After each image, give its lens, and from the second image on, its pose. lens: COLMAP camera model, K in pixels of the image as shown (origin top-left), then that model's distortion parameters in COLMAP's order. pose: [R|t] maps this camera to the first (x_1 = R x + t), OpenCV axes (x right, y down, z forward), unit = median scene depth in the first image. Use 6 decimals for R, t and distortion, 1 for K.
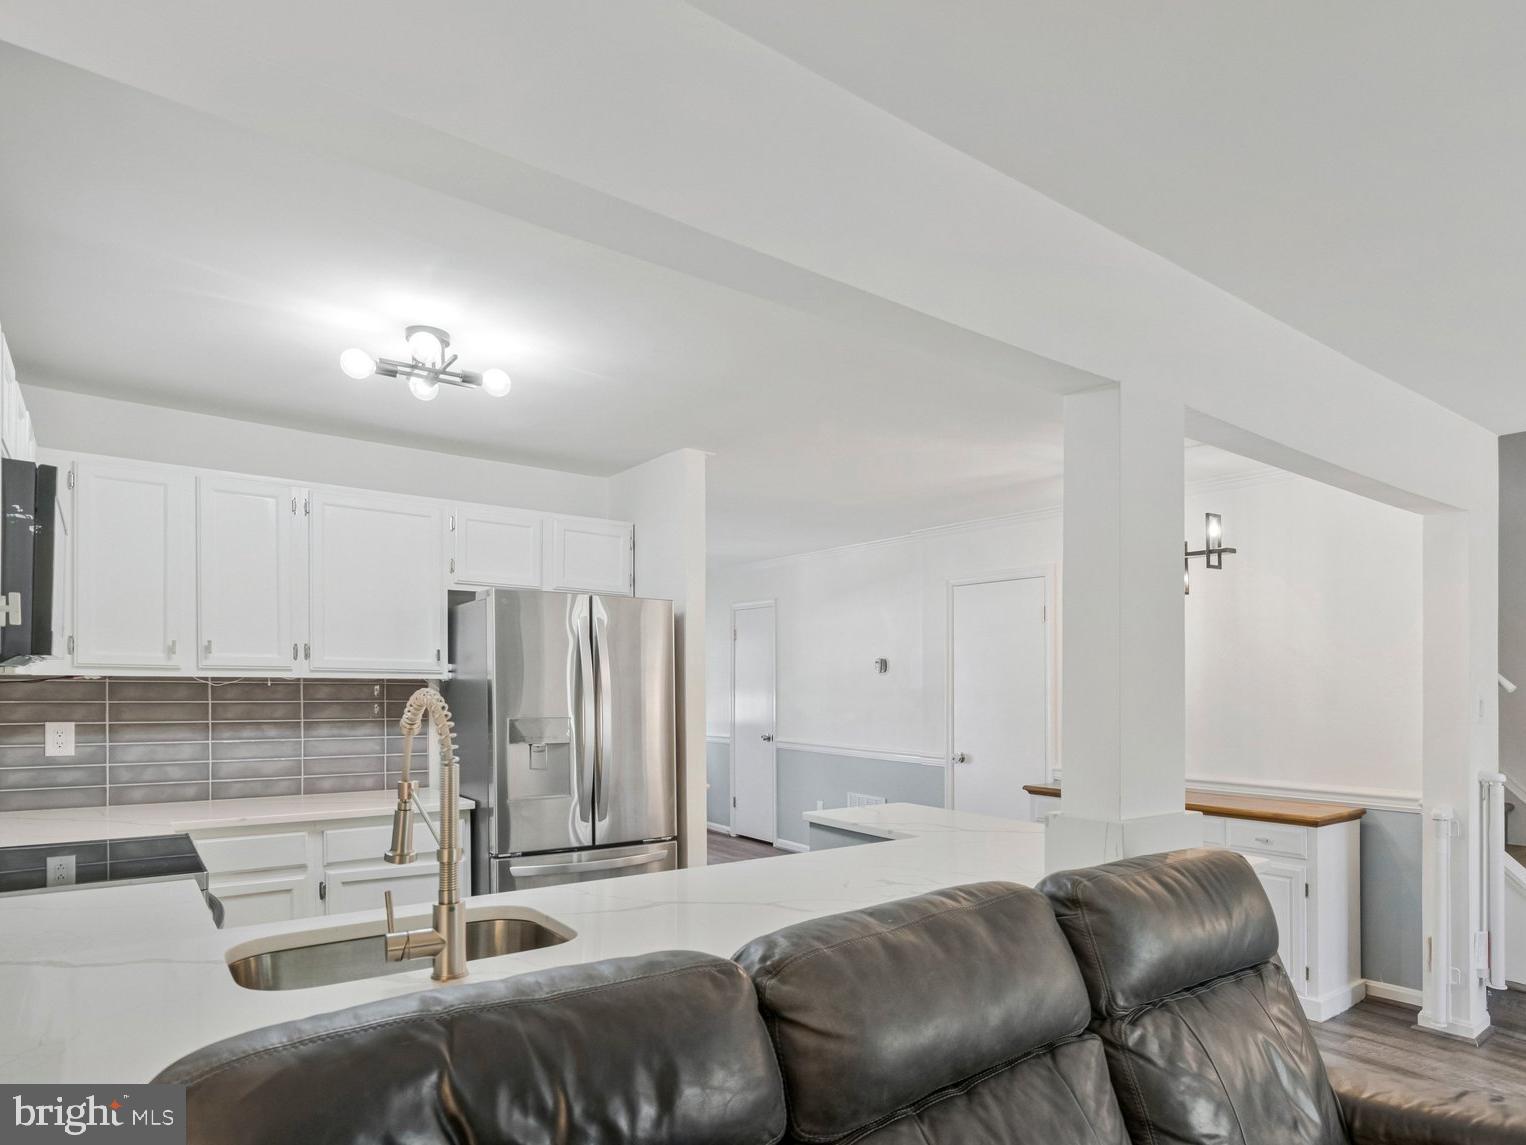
lens RADIAL K [[925.4, 0, 879.0], [0, 925.4, 680.7], [0, 0, 1]] dist [-0.008540, -0.000172]
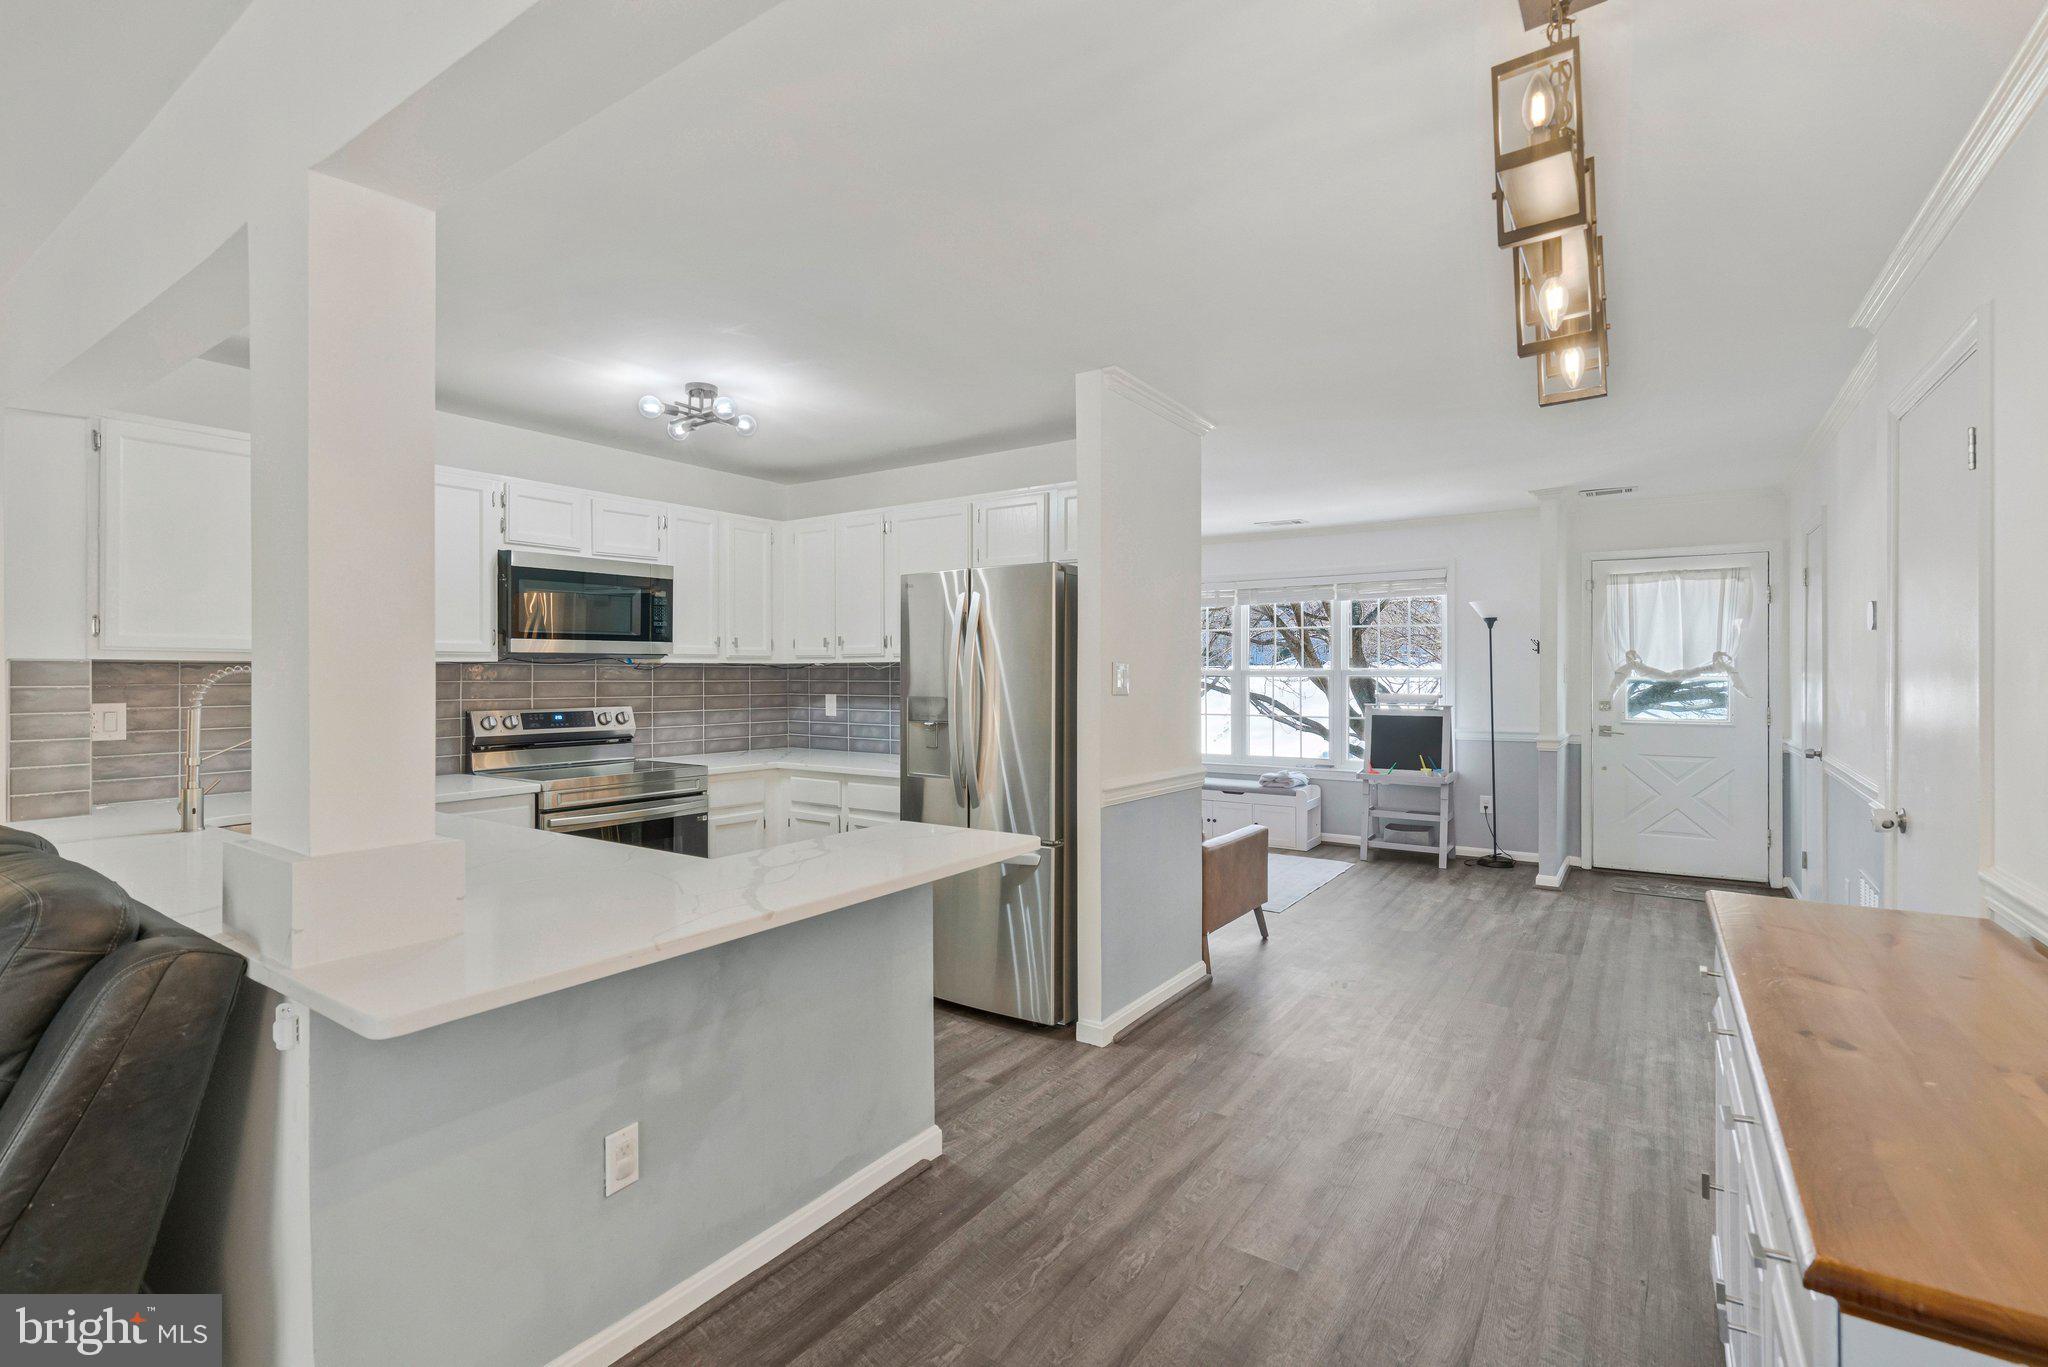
lens RADIAL K [[947.6, 0, 995.3], [0, 947.6, 662.7], [0, 0, 1]] dist [-0.005723, 0.000448]
pose [[0.272993, -0.015299, -0.961894, 0.651688], [0.006832, 0.999879, -0.013964, 0.016079], [0.961992, -0.002760, 0.273064, 0.774862]]
